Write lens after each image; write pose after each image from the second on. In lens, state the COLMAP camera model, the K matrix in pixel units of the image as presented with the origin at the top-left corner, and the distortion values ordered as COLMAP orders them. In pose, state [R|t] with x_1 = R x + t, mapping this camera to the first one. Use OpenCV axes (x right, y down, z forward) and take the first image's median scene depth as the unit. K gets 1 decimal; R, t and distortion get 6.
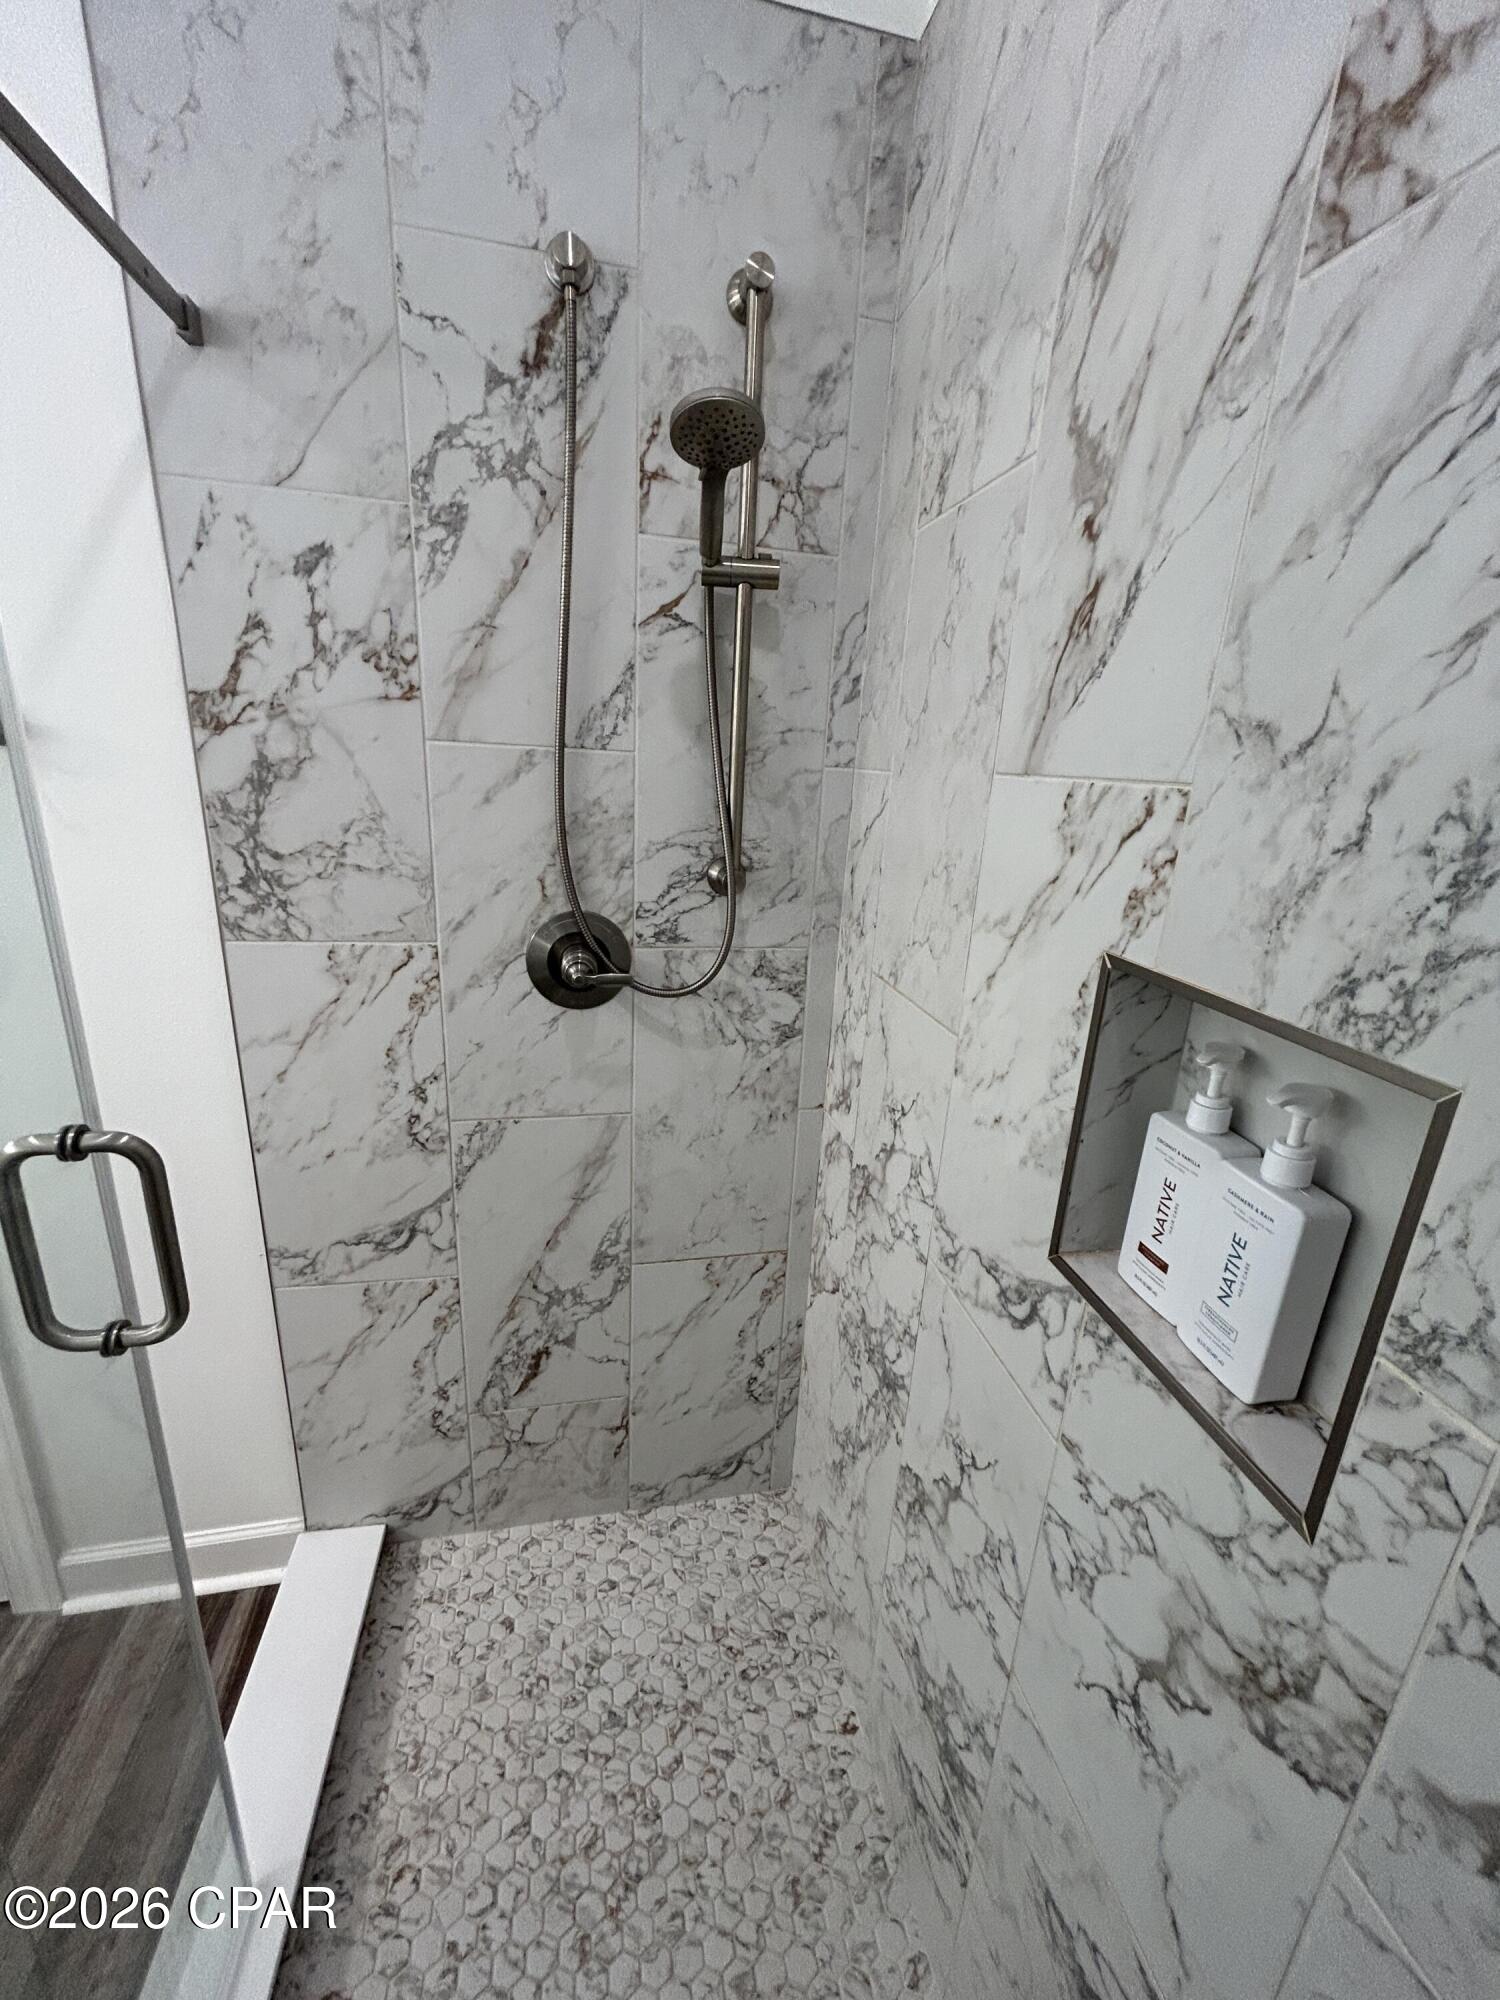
lens RADIAL K [[805.0, 0, 756.0], [0, 805.0, 999.2], [0, 0, 1]] dist [-0.003416, 0.000509]
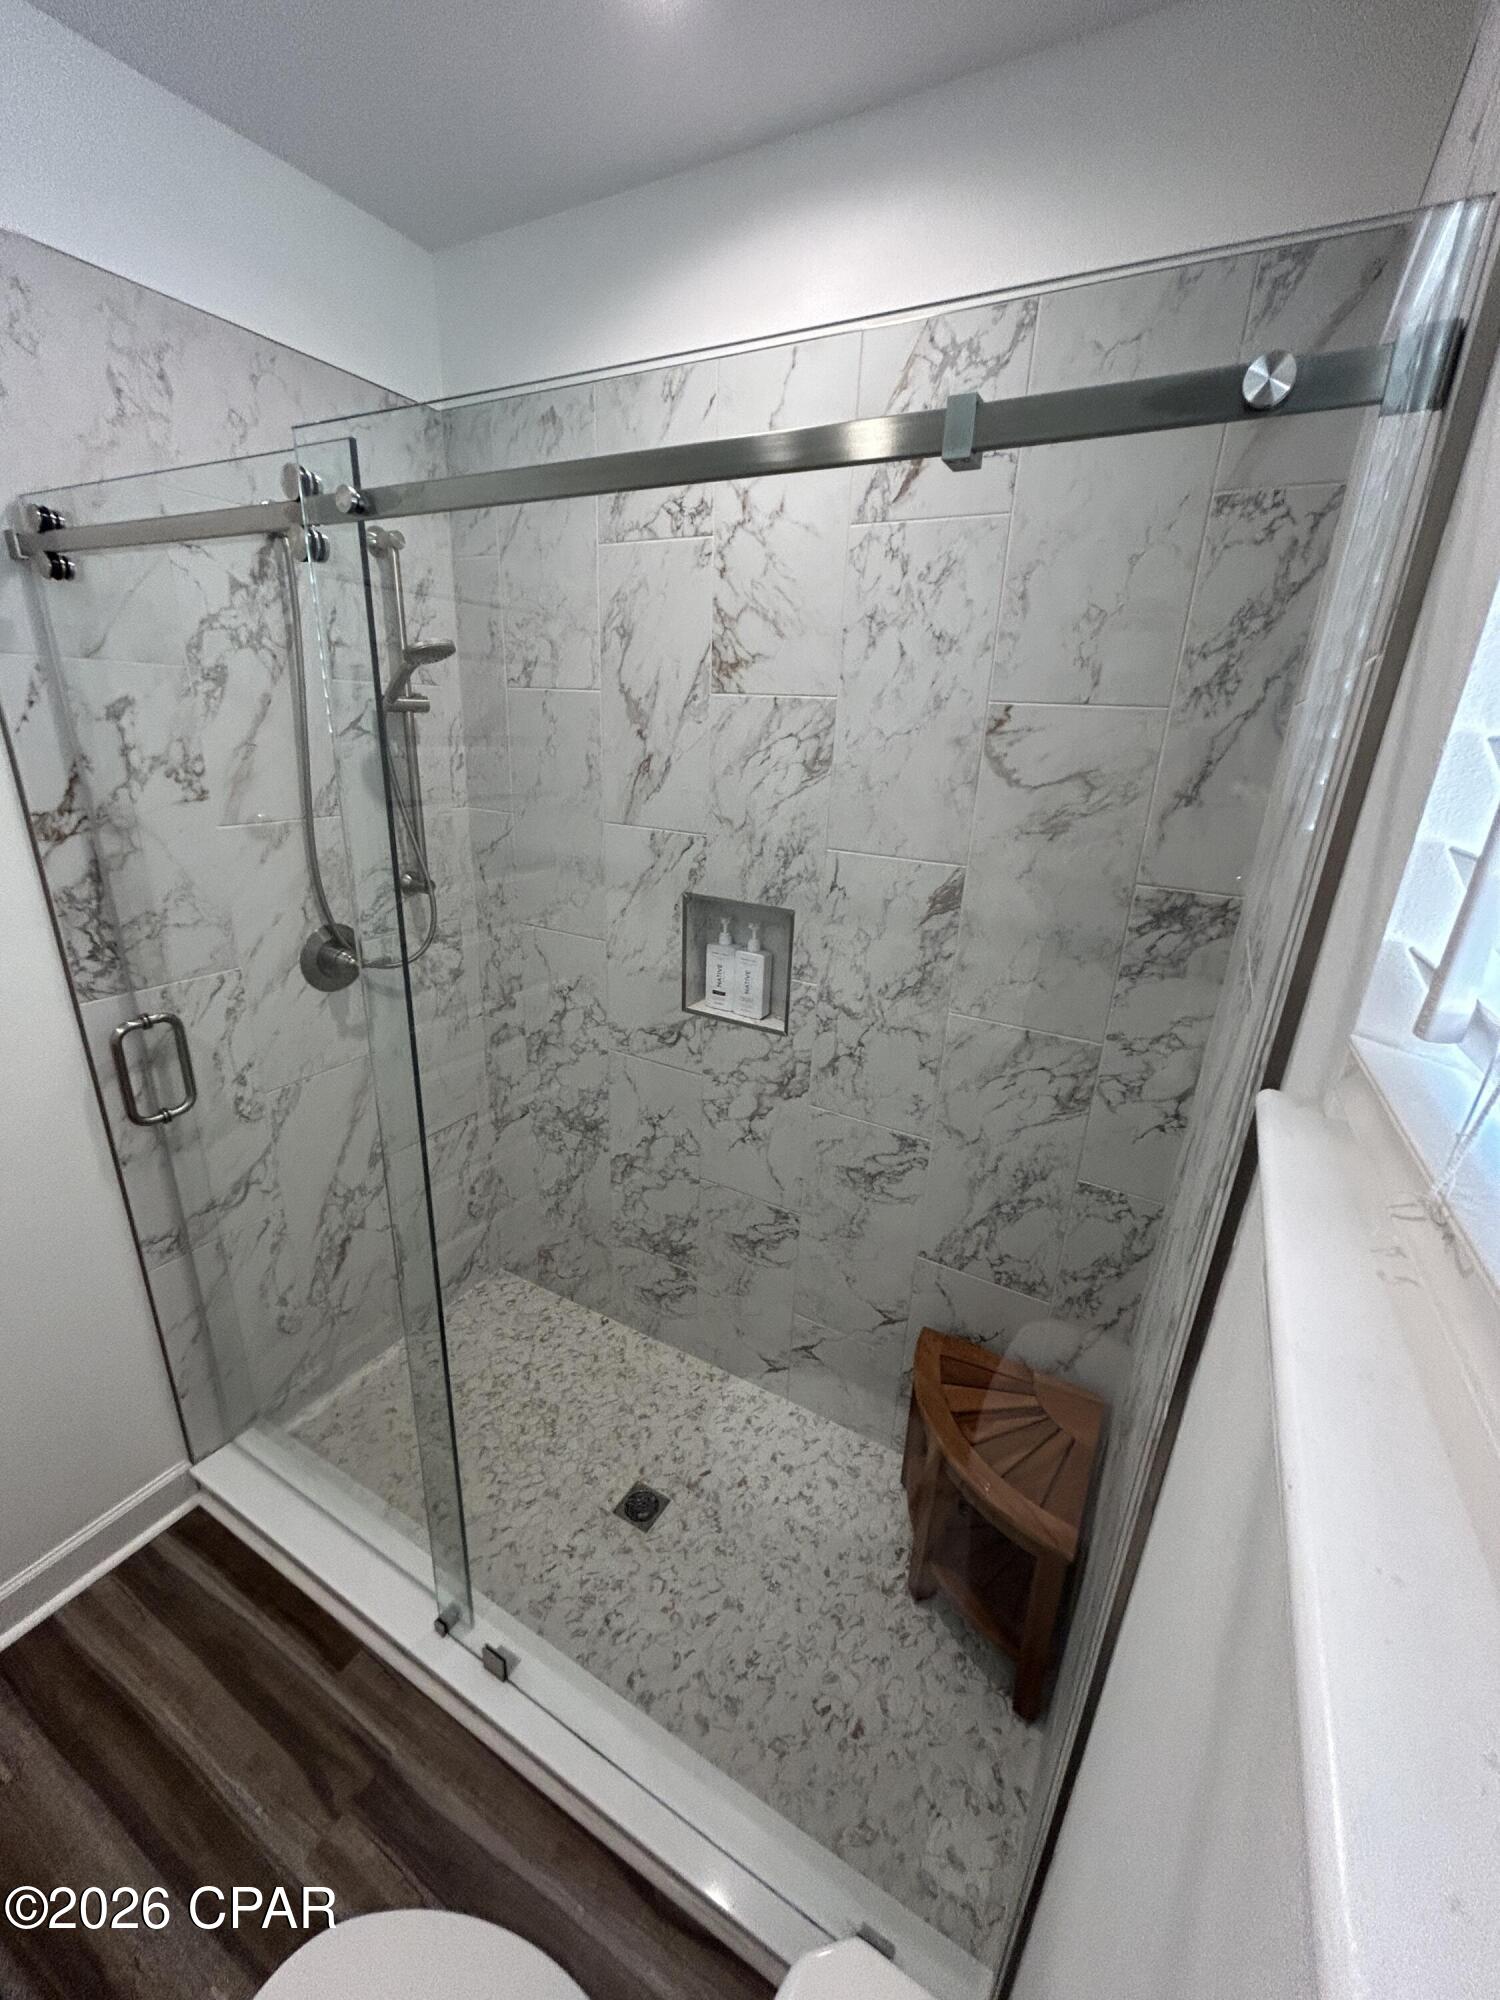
lens RADIAL K [[805.0, 0, 756.0], [0, 805.0, 999.2], [0, 0, 1]] dist [-0.003416, 0.000509]
pose [[0.661643, -0.269580, 0.699683, -0.911421], [0.208980, 0.962459, 0.173206, -0.082010], [-0.720108, 0.031619, 0.693141, -0.693445]]
